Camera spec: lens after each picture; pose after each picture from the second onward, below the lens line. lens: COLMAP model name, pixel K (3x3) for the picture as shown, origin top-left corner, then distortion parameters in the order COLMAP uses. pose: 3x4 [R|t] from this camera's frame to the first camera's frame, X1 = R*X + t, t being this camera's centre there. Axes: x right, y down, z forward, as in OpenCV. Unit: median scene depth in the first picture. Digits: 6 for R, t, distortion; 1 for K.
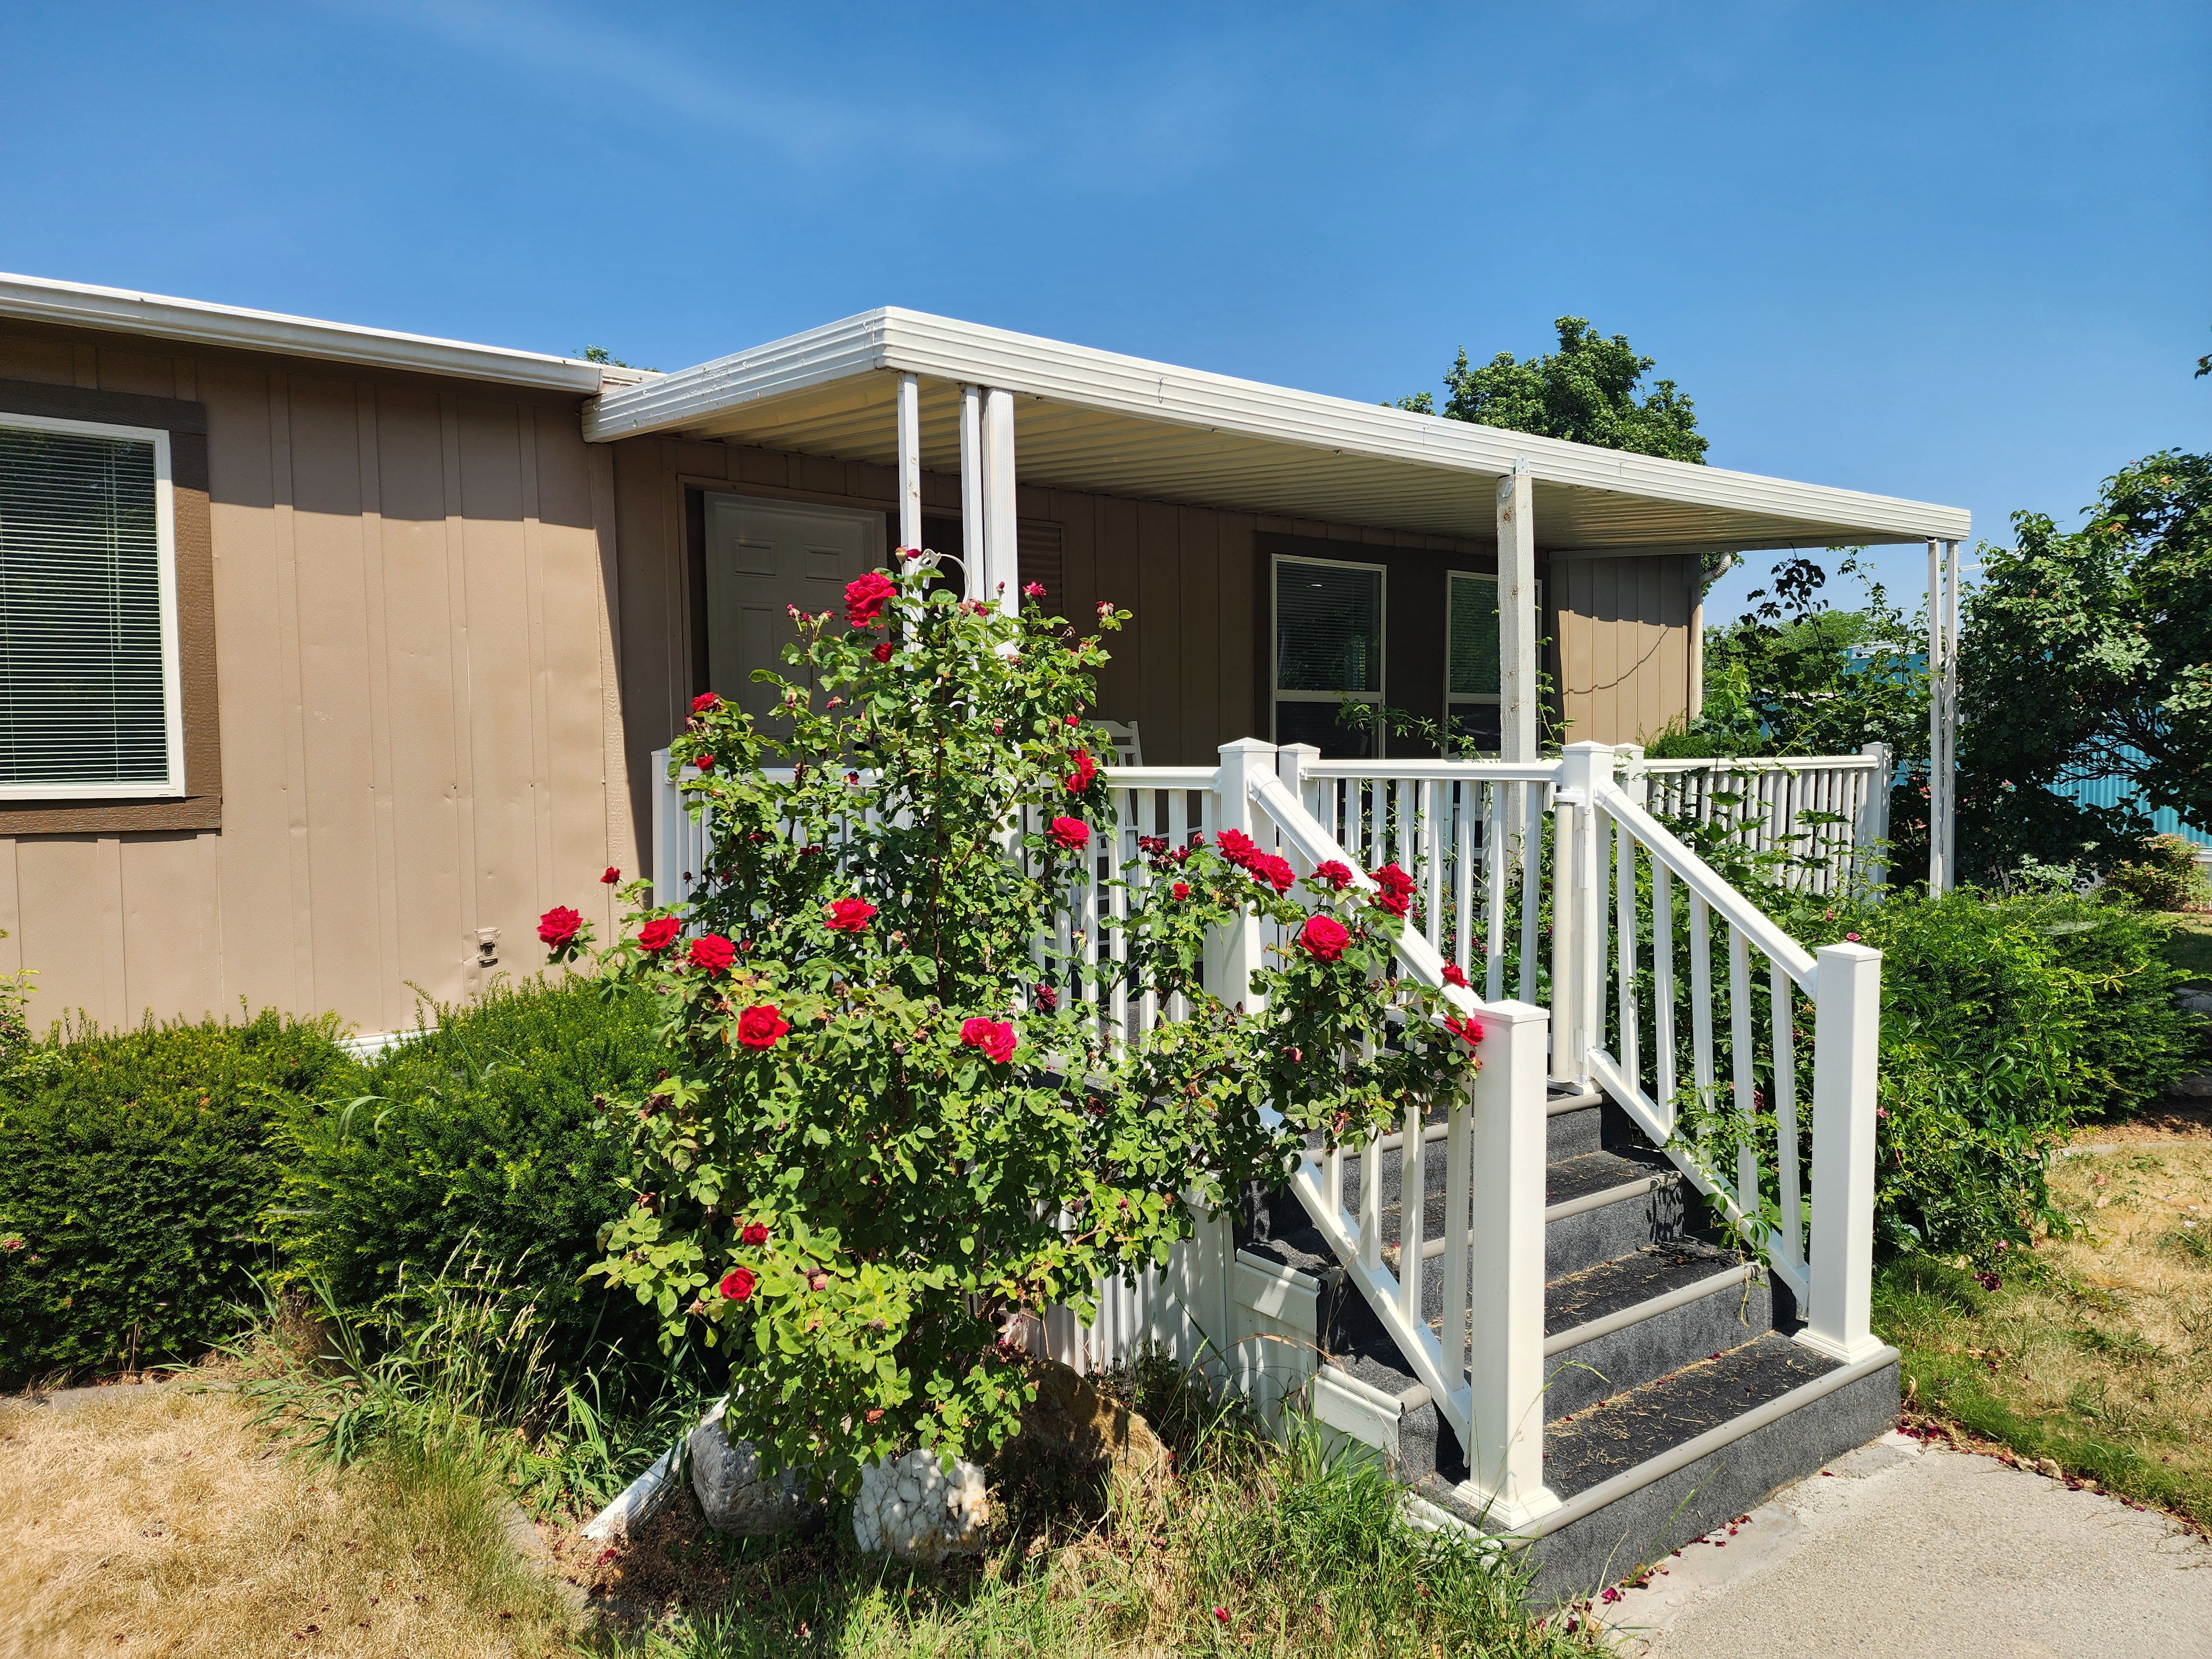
lens RADIAL K [[1589.7, 0, 1106.0], [0, 1589.7, 829.5], [0, 0, 1]] dist [0.101807, -0.100502]
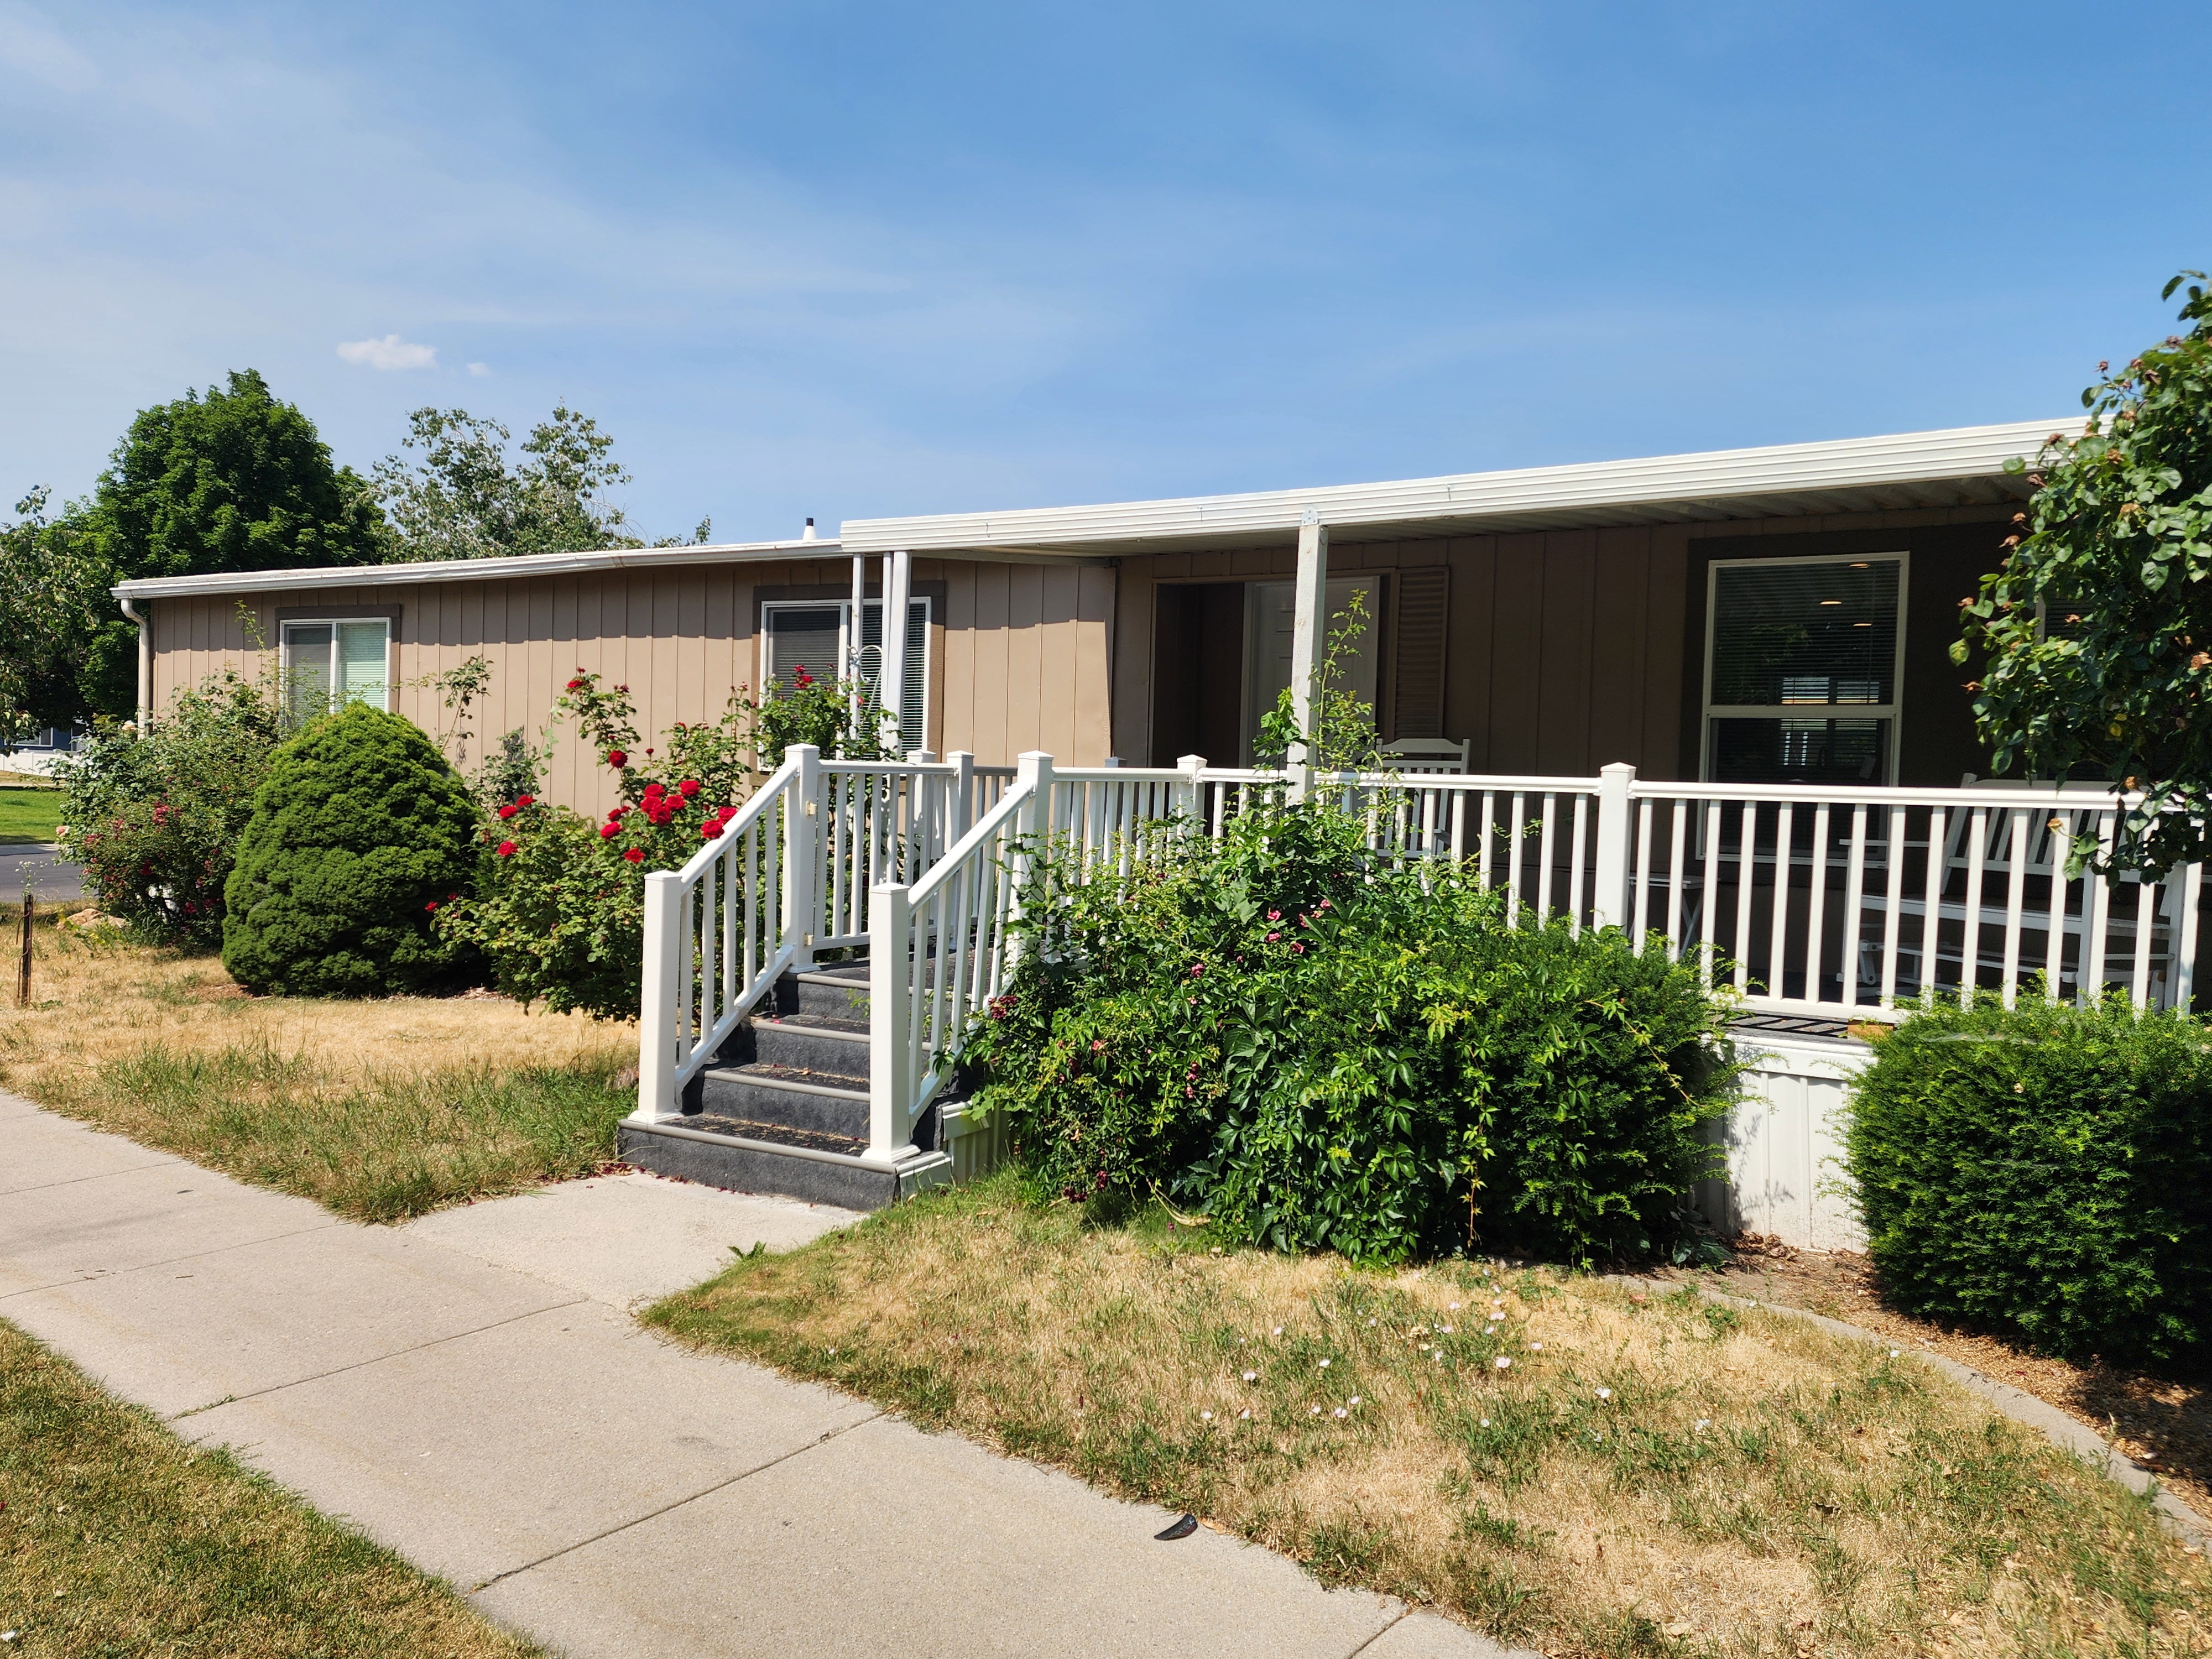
lens RADIAL K [[1589.7, 0, 1106.0], [0, 1589.7, 829.5], [0, 0, 1]] dist [0.101807, -0.100502]
pose [[0.304629, 0.066420, -0.950152, 1.237403], [-0.062427, 0.996813, 0.049667, -0.055523], [0.950423, 0.044185, 0.307804, 0.518296]]
